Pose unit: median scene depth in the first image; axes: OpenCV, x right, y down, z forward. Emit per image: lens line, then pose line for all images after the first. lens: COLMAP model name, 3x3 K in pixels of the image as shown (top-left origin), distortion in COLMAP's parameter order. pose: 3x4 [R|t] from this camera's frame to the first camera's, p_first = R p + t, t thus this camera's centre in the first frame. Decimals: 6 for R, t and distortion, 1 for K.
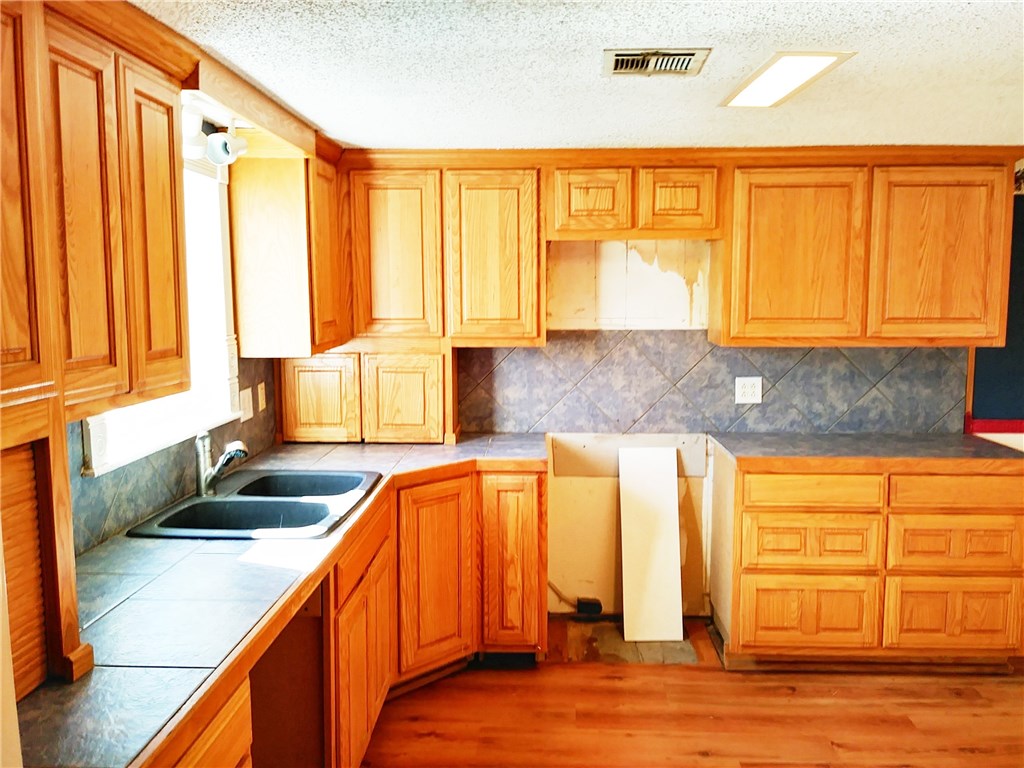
lens RADIAL K [[777.7, 0, 507.7], [0, 777.7, 378.4], [0, 0, 1]] dist [0.000523, -0.028762]
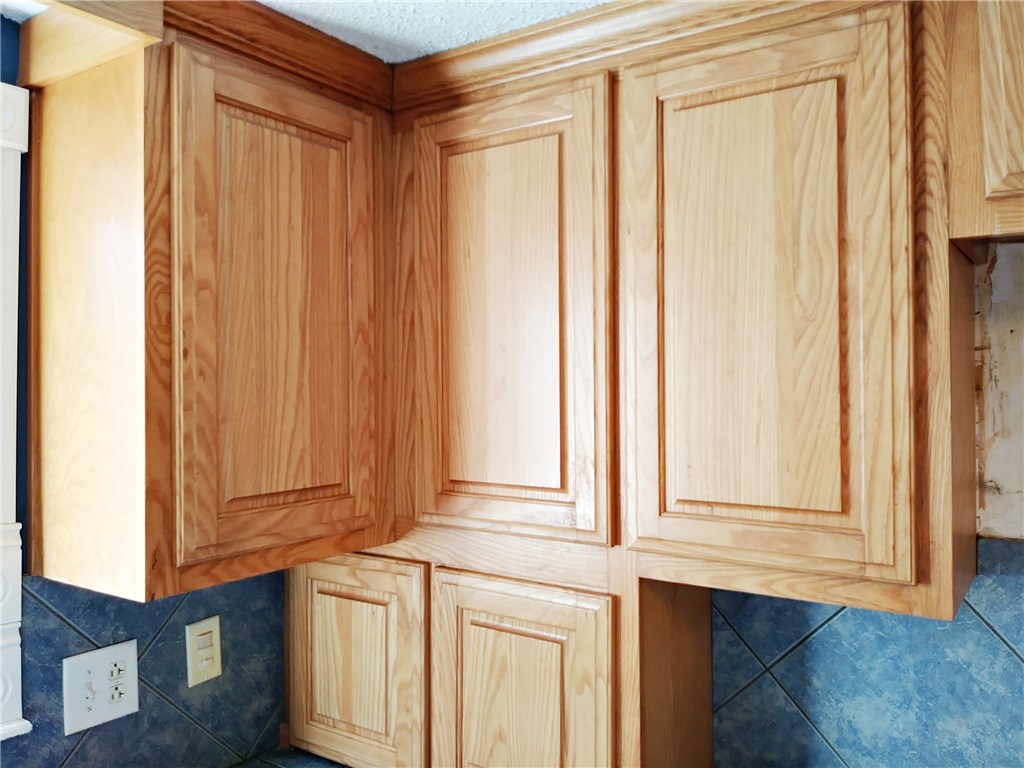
lens RADIAL K [[826.7, 0, 524.5], [0, 826.7, 379.6], [0, 0, 1]] dist [0.012468, -0.026778]
pose [[0.844850, -0.005595, -0.534974, 0.079377], [-0.058236, 0.993042, -0.102355, -0.087371], [0.531825, 0.117629, 0.838645, 0.672709]]
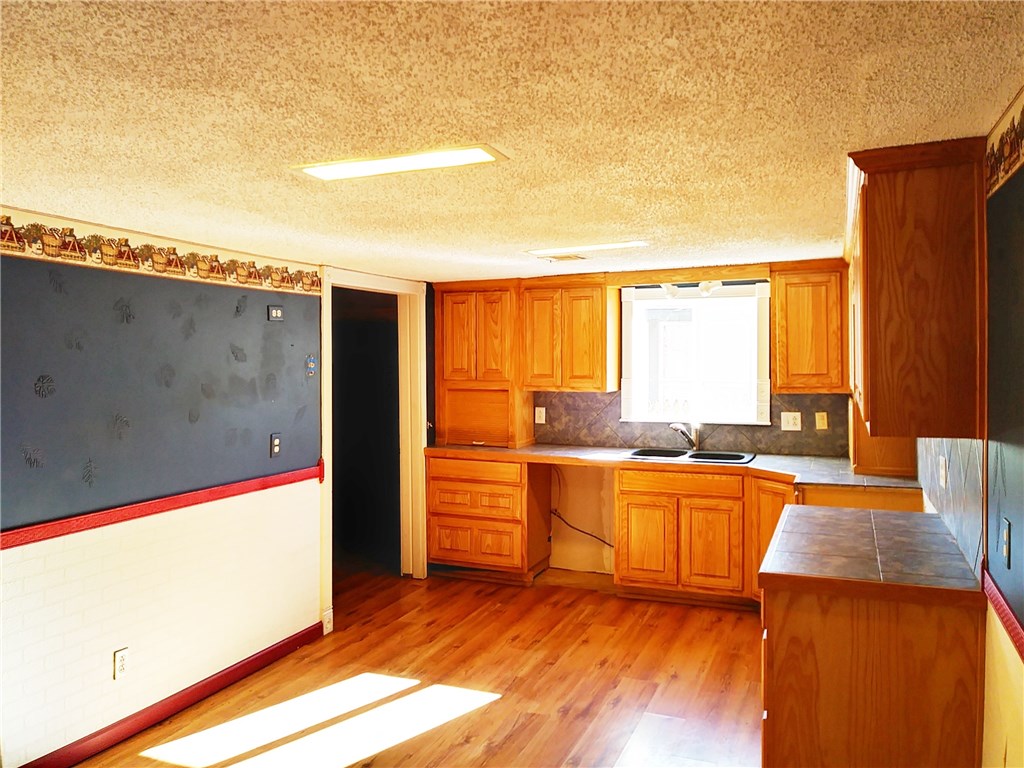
lens RADIAL K [[826.7, 0, 517.5], [0, 826.7, 377.9], [0, 0, 1]] dist [0.012468, -0.026778]
pose [[-0.324490, 0.030341, -0.945402, 1.424965], [-0.088098, 0.994171, 0.062144, -0.110171], [0.941777, 0.103453, -0.319926, 0.920644]]
